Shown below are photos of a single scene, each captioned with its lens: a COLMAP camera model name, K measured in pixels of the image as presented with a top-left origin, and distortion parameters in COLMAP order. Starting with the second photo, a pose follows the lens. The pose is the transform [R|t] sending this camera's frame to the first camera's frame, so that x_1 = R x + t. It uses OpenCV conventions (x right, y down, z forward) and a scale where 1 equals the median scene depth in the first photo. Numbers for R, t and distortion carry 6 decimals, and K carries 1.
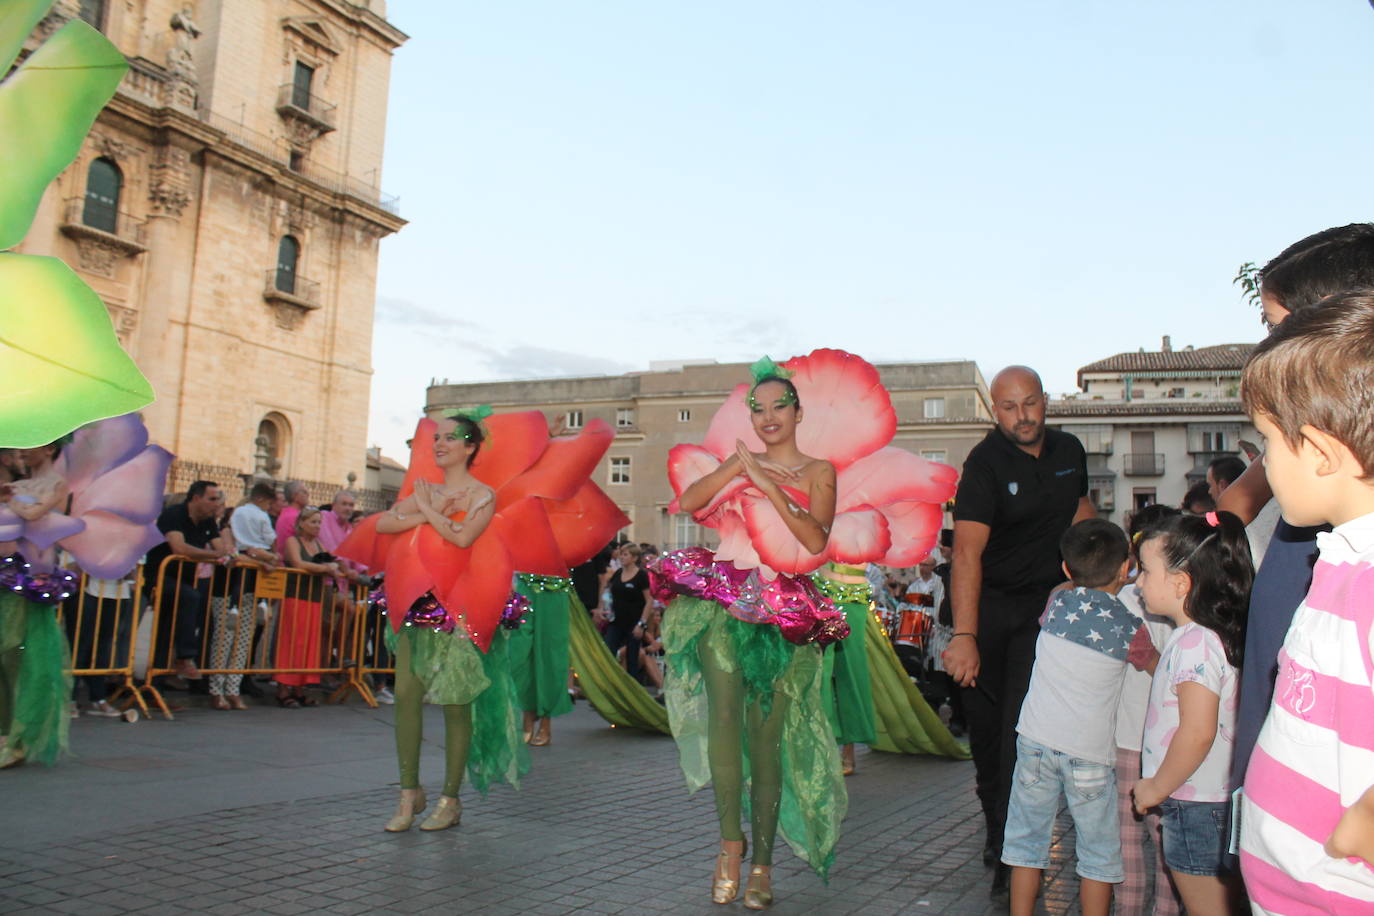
lens RADIAL K [[1152.8, 0, 708.7], [0, 1152.8, 422.3], [0, 0, 1]] dist [-0.156601, 0.130696]
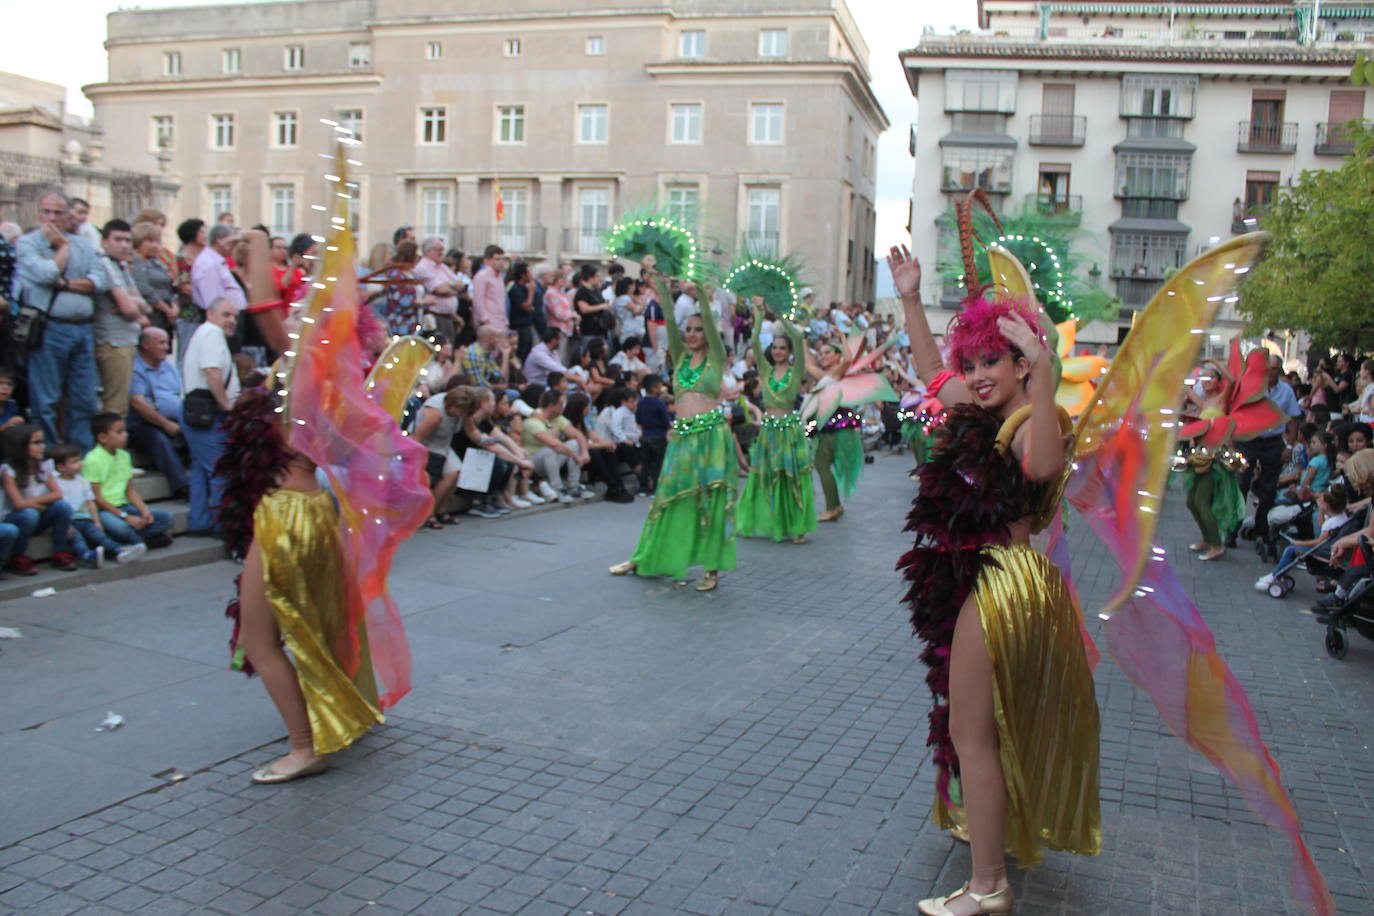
lens RADIAL K [[1152.8, 0, 679.9], [0, 1152.8, 436.2], [0, 0, 1]] dist [-0.156601, 0.130696]
pose [[0.998789, 0.011872, 0.047753, 0.107826], [-0.024099, 0.964123, 0.264360, 0.038933], [-0.042901, -0.265191, 0.963241, 0.255904]]
